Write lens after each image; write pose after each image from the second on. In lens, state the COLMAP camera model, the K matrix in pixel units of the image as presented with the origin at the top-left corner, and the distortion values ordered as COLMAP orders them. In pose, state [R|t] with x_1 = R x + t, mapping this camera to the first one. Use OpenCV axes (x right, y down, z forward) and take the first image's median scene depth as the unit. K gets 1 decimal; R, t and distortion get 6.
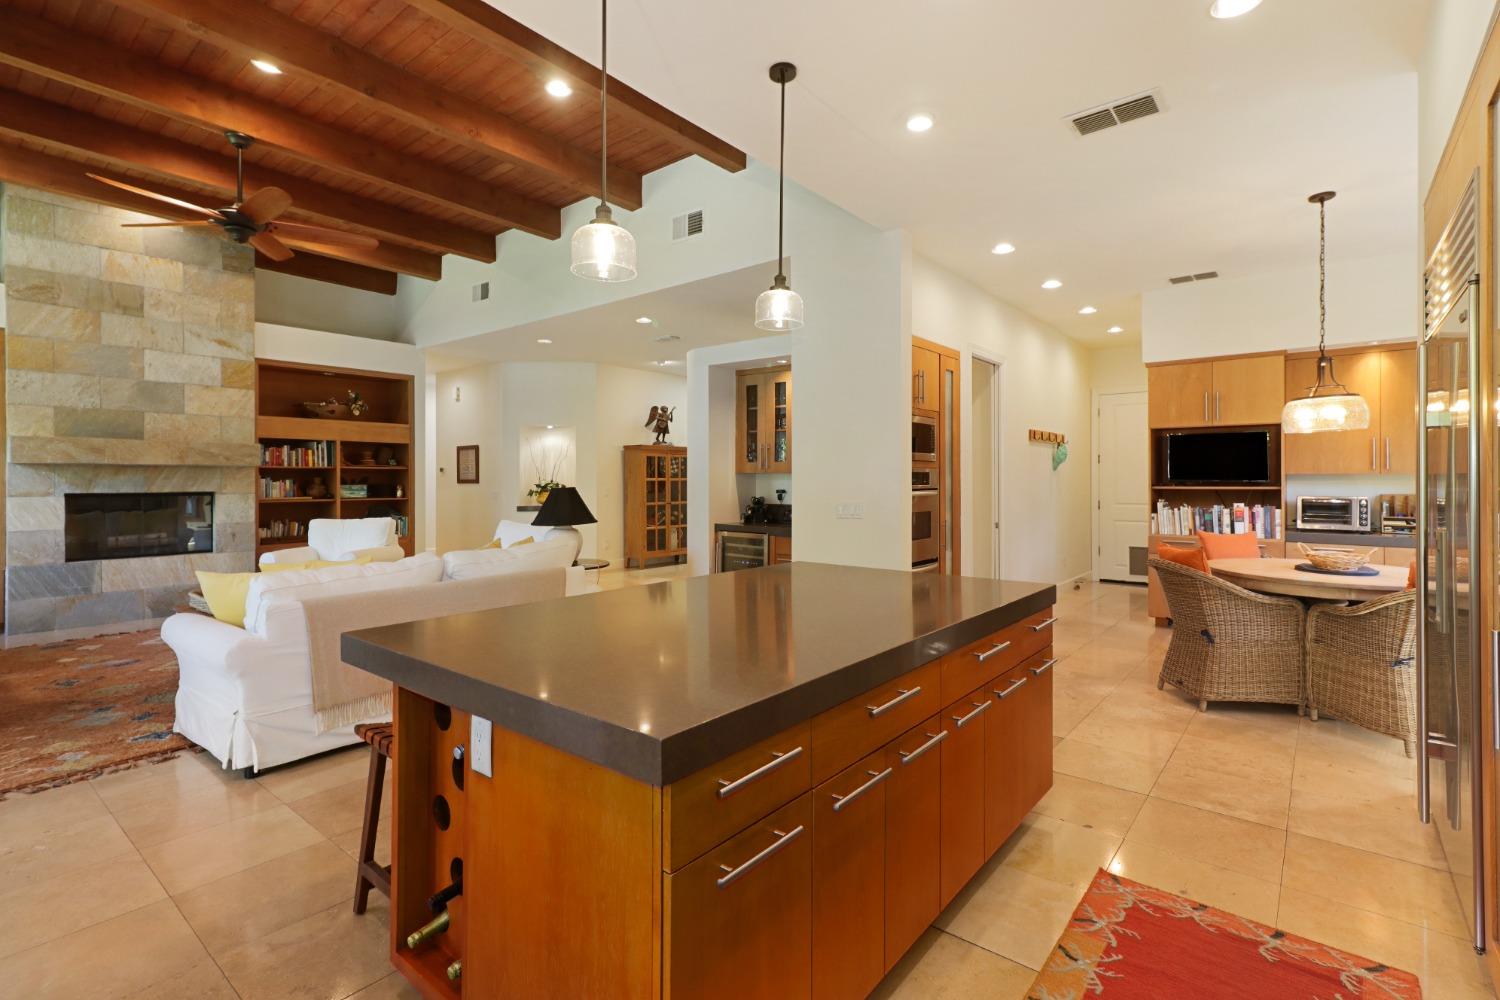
lens RADIAL K [[710.3, 0, 751.6], [0, 710.3, 478.1], [0, 0, 1]] dist [0.007063, 0.000180]
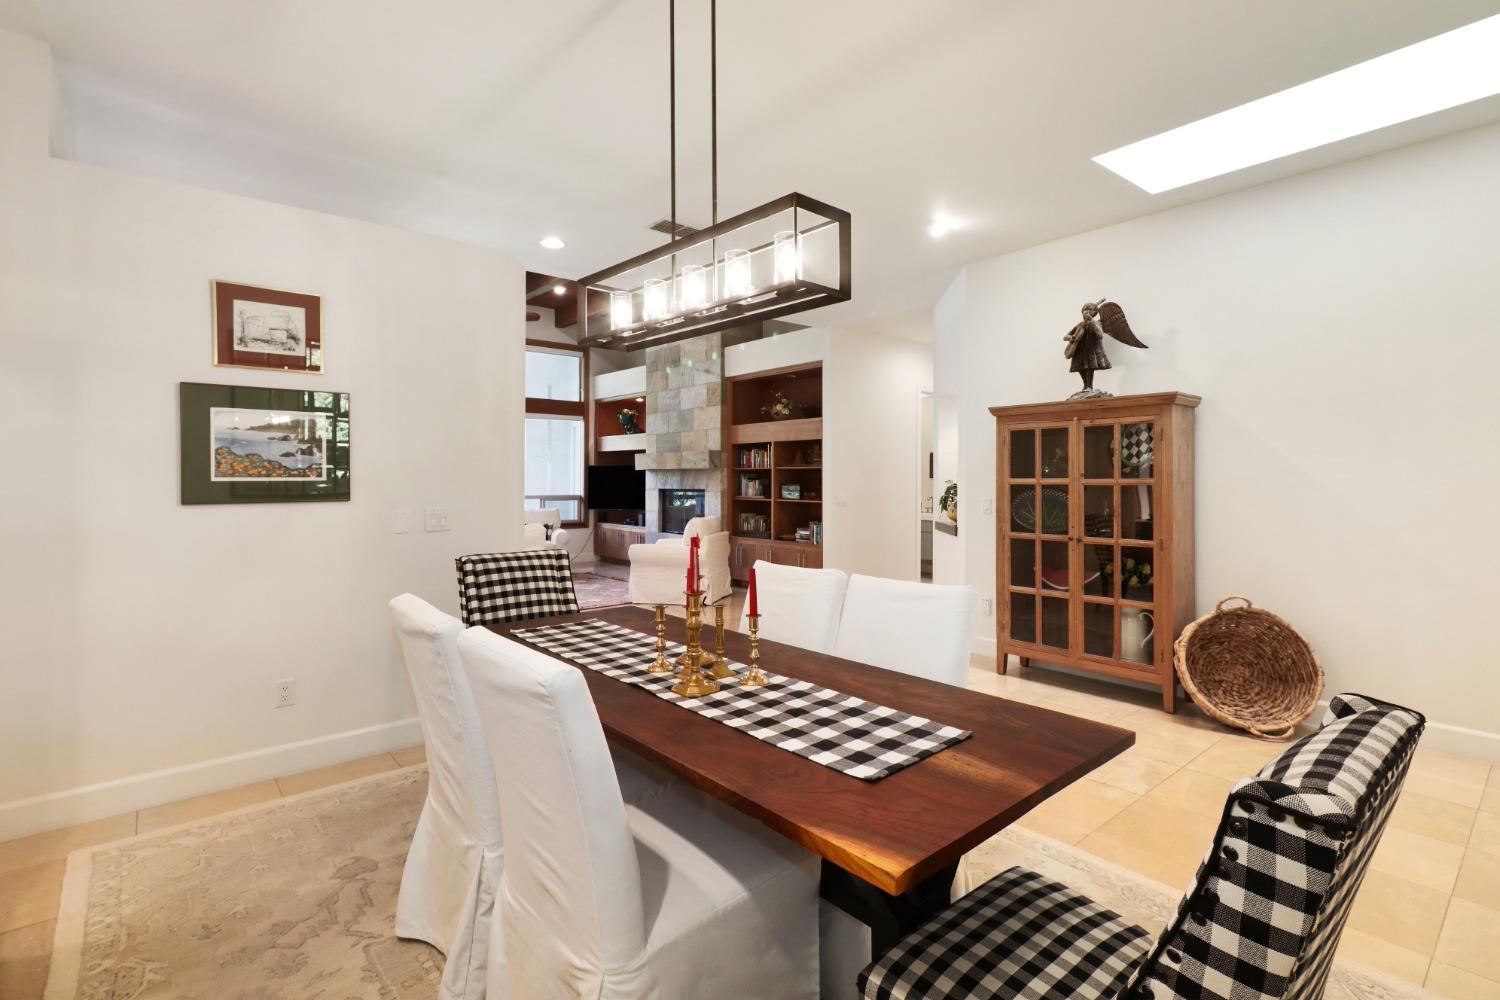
lens RADIAL K [[710.3, 0, 751.6], [0, 710.3, 478.1], [0, 0, 1]] dist [0.007063, 0.000180]
pose [[-0.192729, 0.002119, -0.981250, 0.120615], [0.006099, 0.999981, 0.000962, -0.000507], [0.981233, -0.005799, -0.192738, 0.336463]]
